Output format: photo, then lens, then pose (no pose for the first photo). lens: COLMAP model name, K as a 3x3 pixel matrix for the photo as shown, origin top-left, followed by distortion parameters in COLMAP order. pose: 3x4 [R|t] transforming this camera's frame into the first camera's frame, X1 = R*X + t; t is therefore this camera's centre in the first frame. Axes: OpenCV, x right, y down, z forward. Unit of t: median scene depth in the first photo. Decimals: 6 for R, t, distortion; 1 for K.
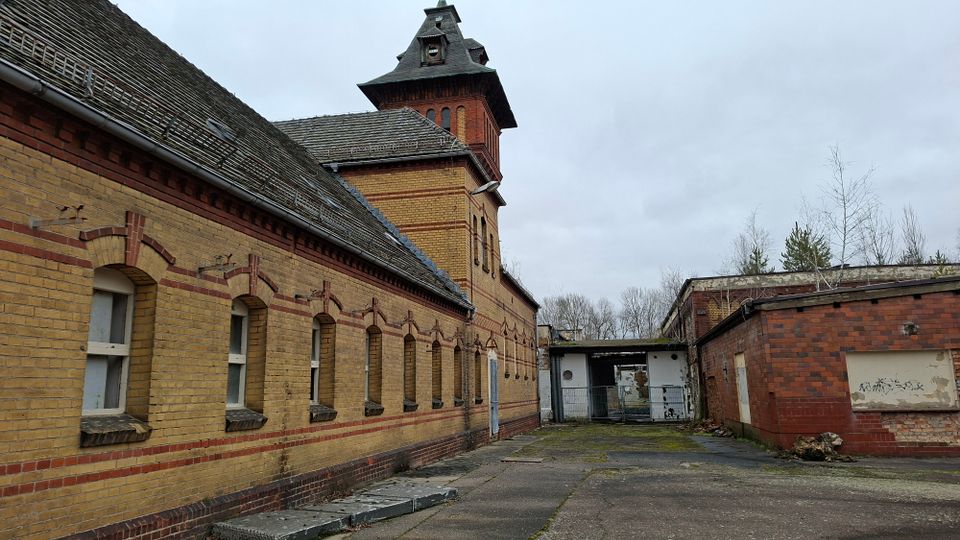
lens RADIAL K [[684.7, 0, 421.0], [0, 684.7, 265.0], [0, 0, 1]] dist [0.092832, -0.069298]
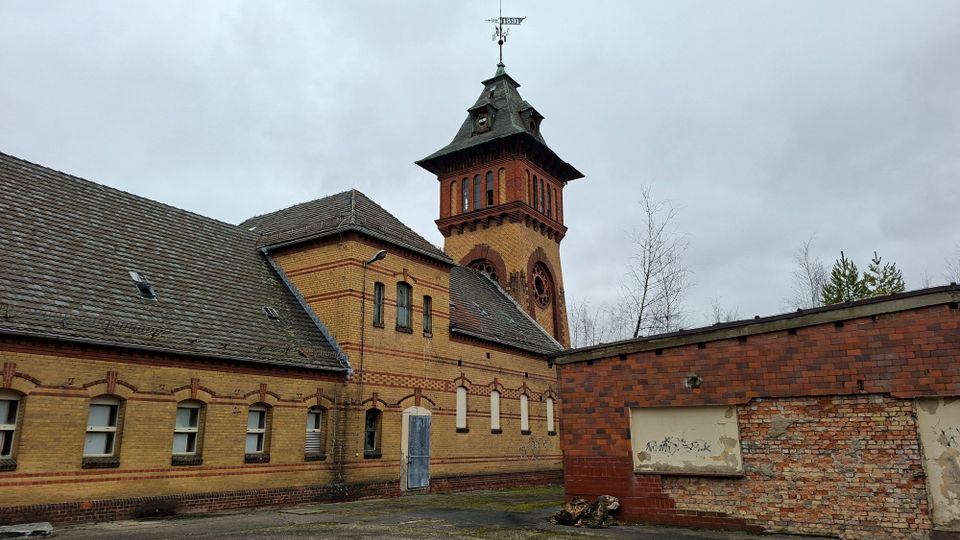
lens RADIAL K [[684.7, 0, 488.0], [0, 684.7, 265.8], [0, 0, 1]] dist [0.092832, -0.069298]
pose [[0.918703, -0.082611, -0.386212, 0.803618], [0.056205, 0.995274, -0.079191, -0.001843], [0.390929, 0.051046, 0.919004, 0.072728]]
